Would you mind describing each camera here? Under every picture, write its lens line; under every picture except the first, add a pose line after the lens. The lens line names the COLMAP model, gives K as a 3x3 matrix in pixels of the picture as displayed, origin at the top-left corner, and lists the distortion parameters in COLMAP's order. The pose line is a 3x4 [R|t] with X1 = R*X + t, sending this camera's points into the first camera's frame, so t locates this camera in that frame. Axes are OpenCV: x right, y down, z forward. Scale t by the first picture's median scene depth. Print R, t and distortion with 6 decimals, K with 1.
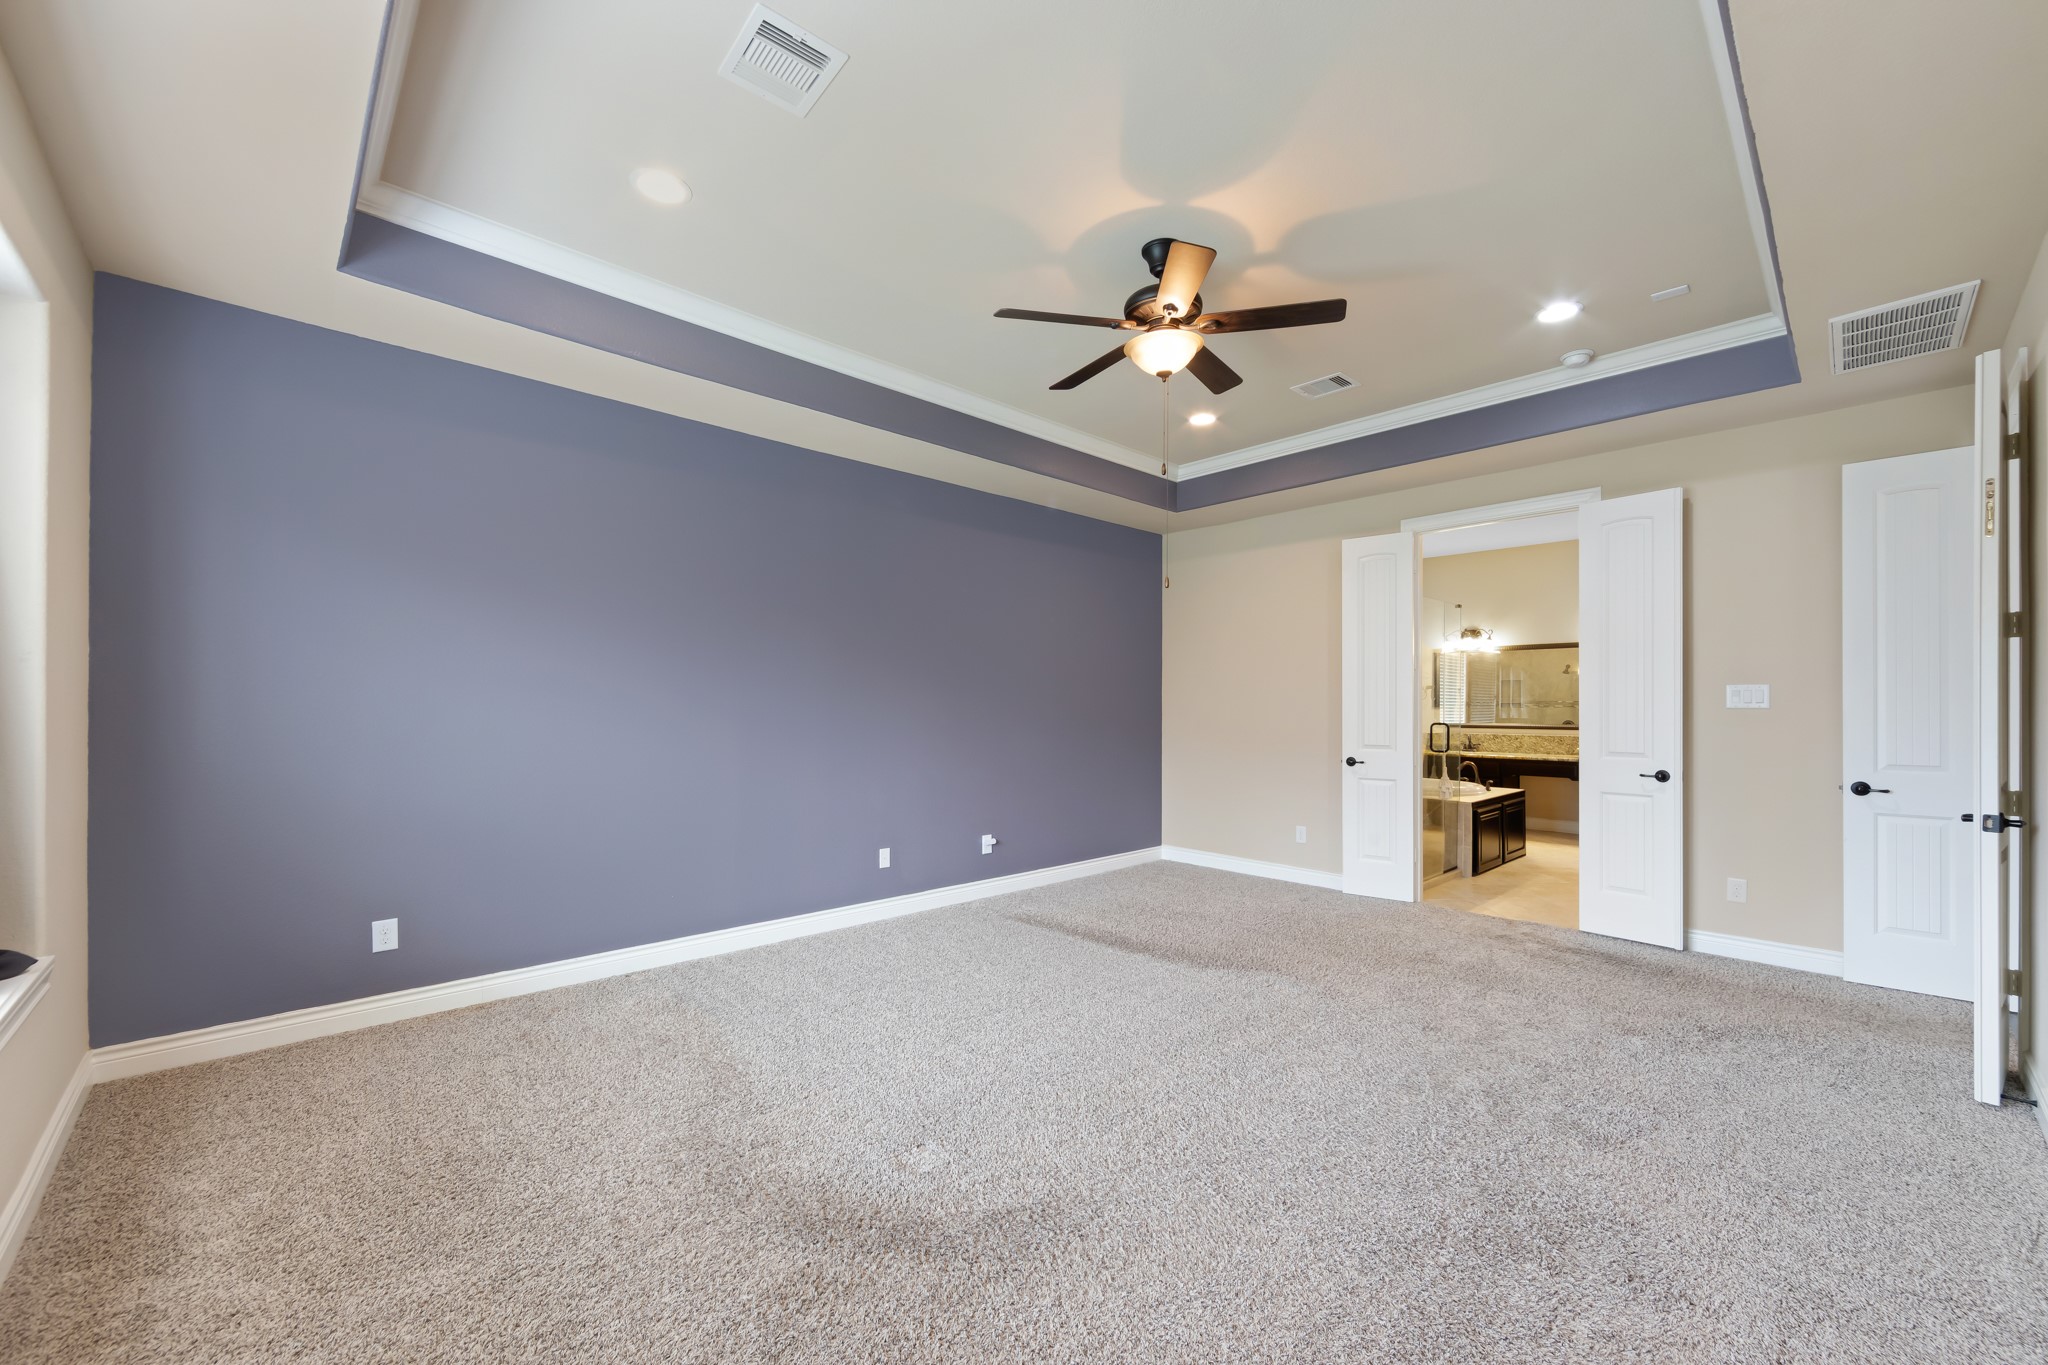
lens RADIAL K [[803.8, 0, 1049.7], [0, 803.8, 706.2], [0, 0, 1]] dist [0.001893, -0.000832]
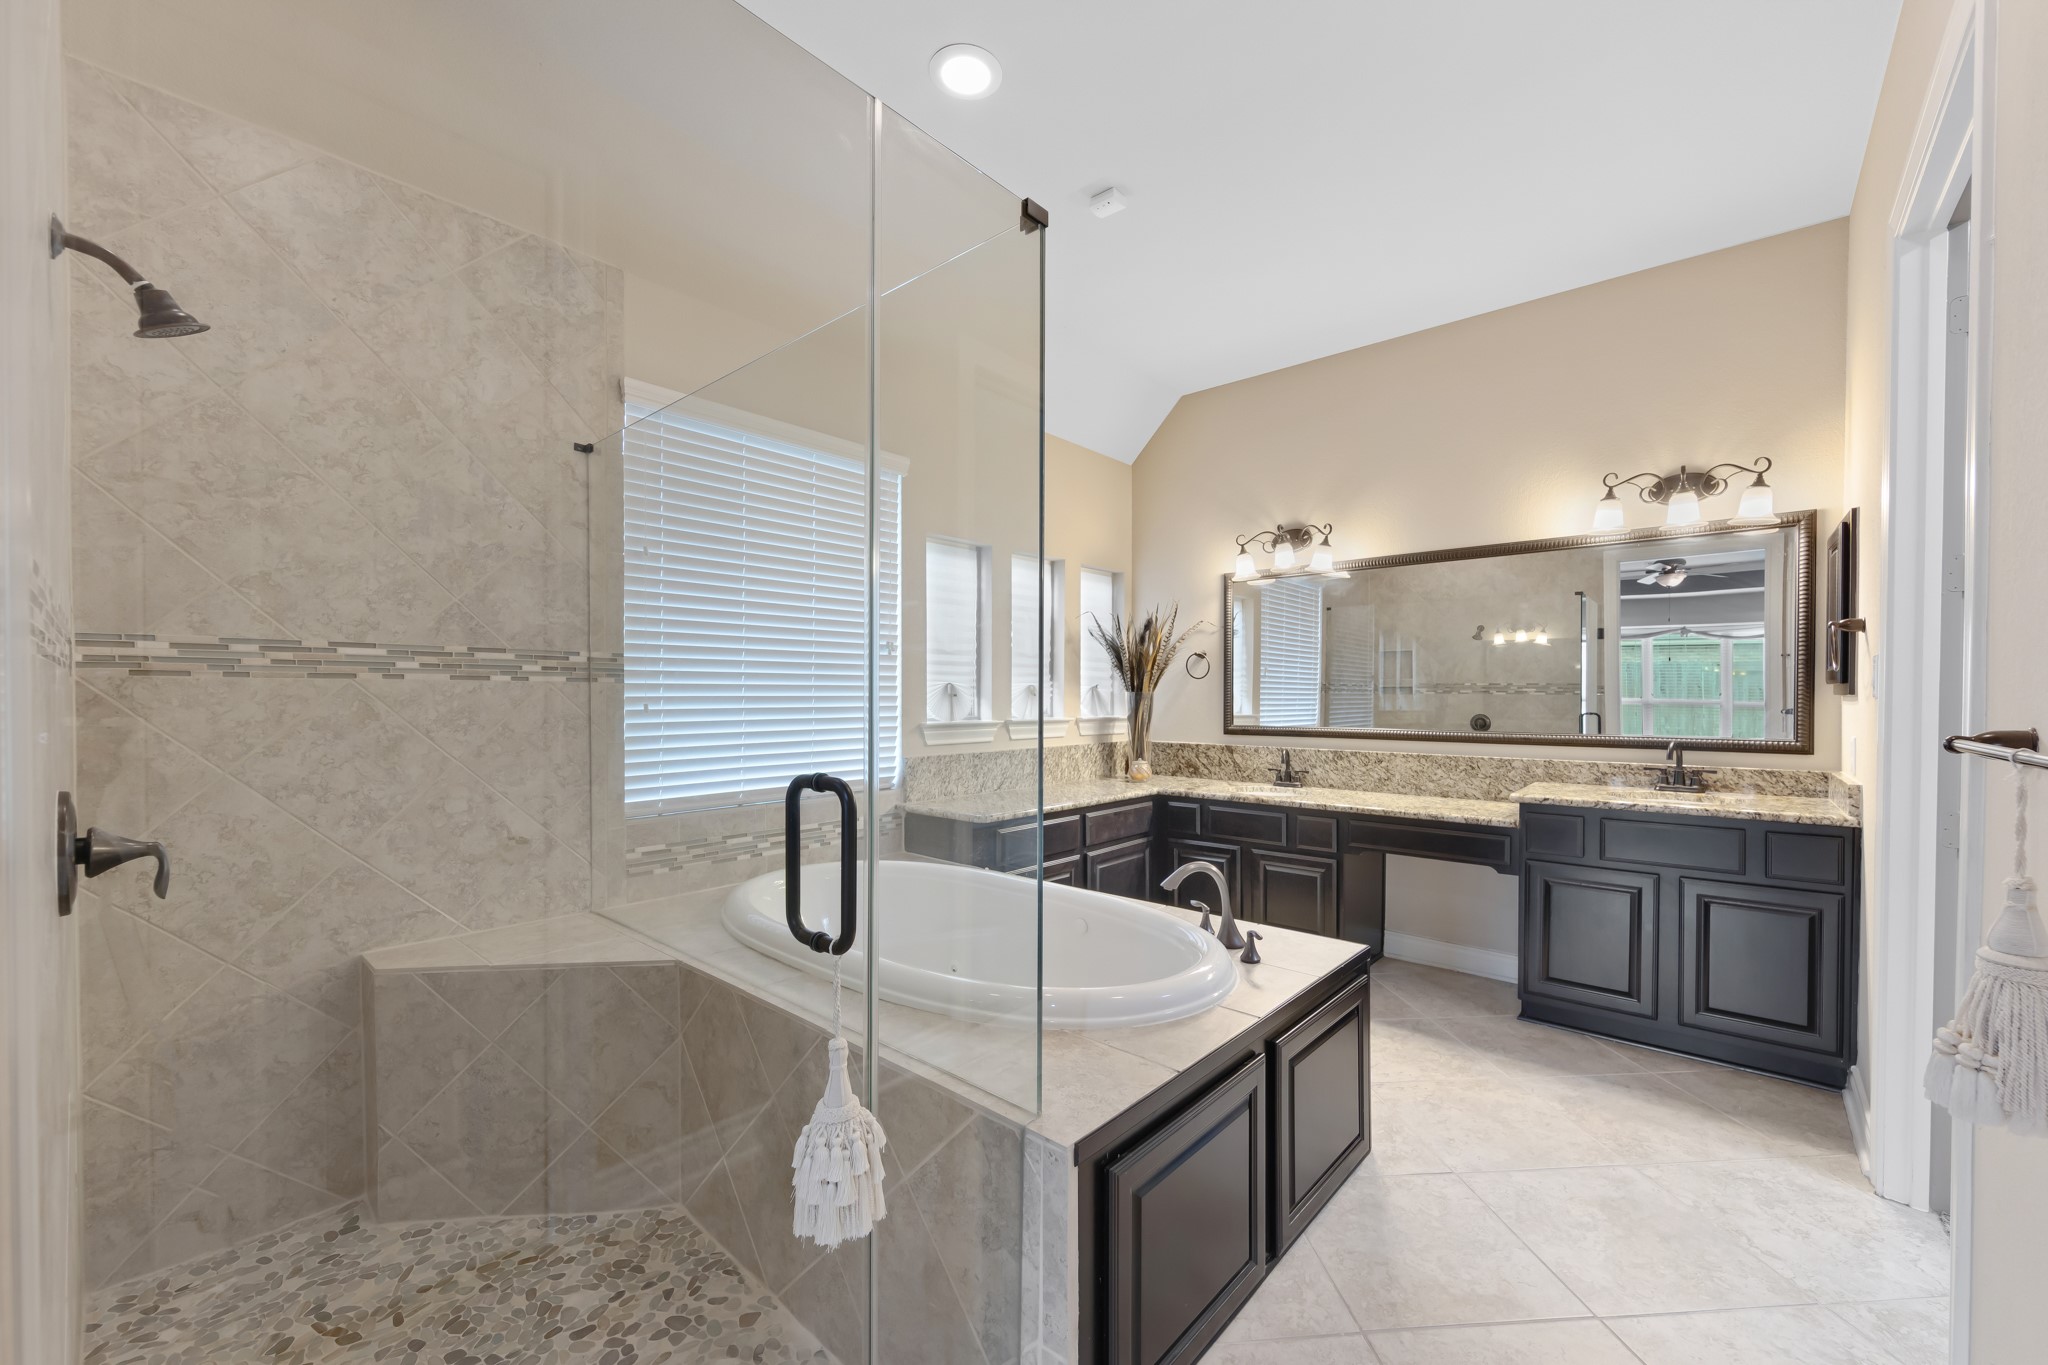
lens RADIAL K [[852.5, 0, 1022.5], [0, 852.5, 702.6], [0, 0, 1]] dist [0.016180, -0.000002]
pose [[0.996265, -0.000764, 0.086349, 0.324099], [-0.000182, 0.999940, 0.010955, 0.001688], [-0.086352, -0.010929, 0.996205, 0.513445]]
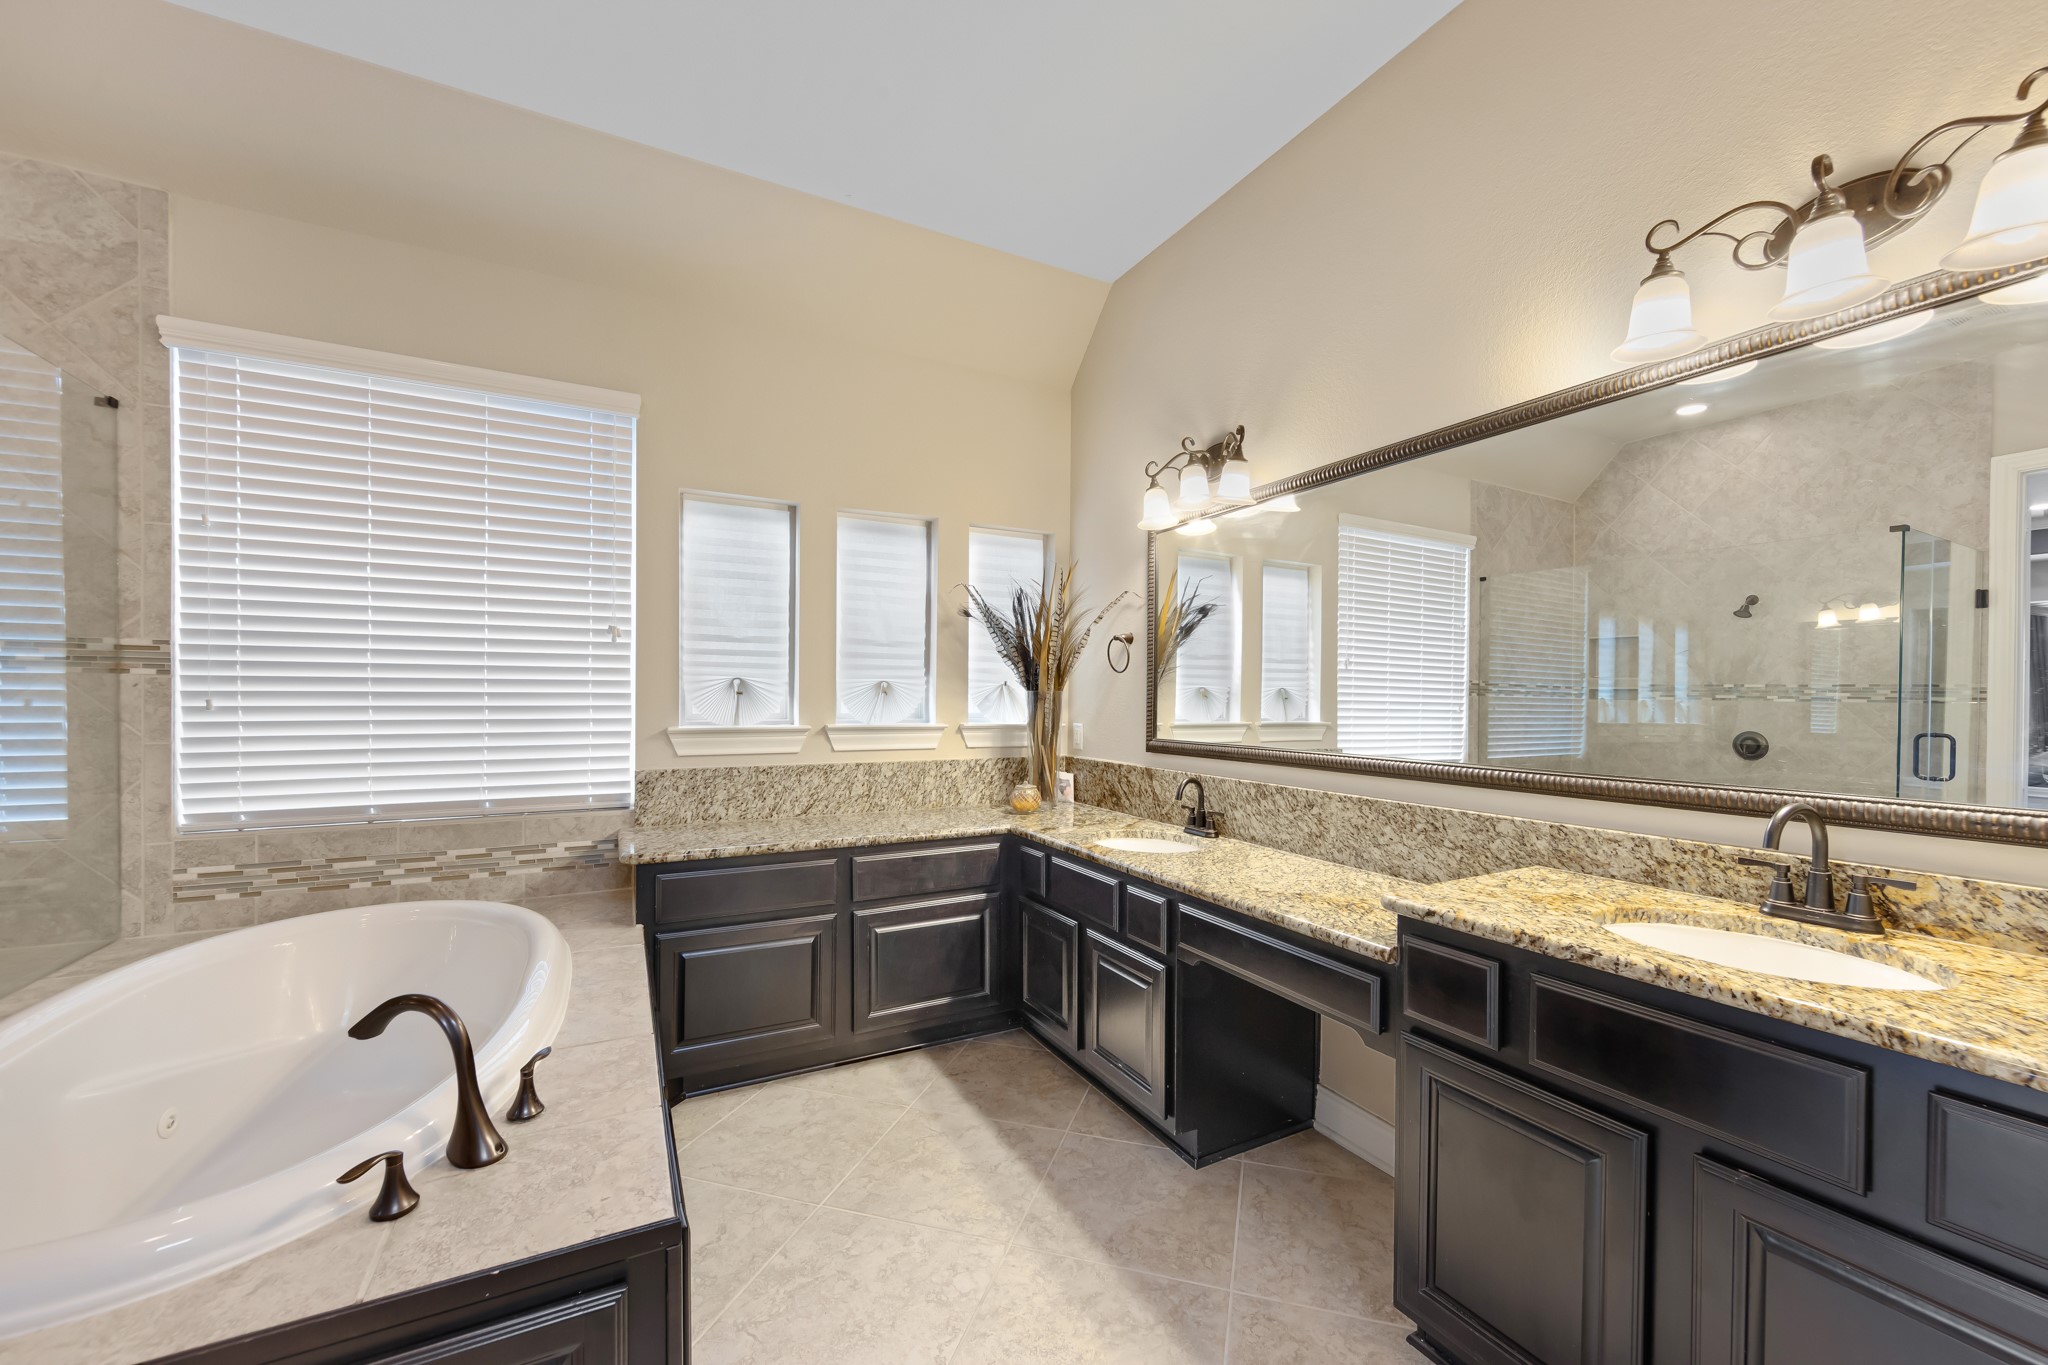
lens RADIAL K [[803.8, 0, 1049.7], [0, 803.8, 706.2], [0, 0, 1]] dist [0.001893, -0.000832]
pose [[0.959595, 0.009453, -0.281226, 0.556136], [-0.006105, 0.999900, 0.012781, 0.003042], [0.281319, -0.010548, 0.959556, 0.685162]]
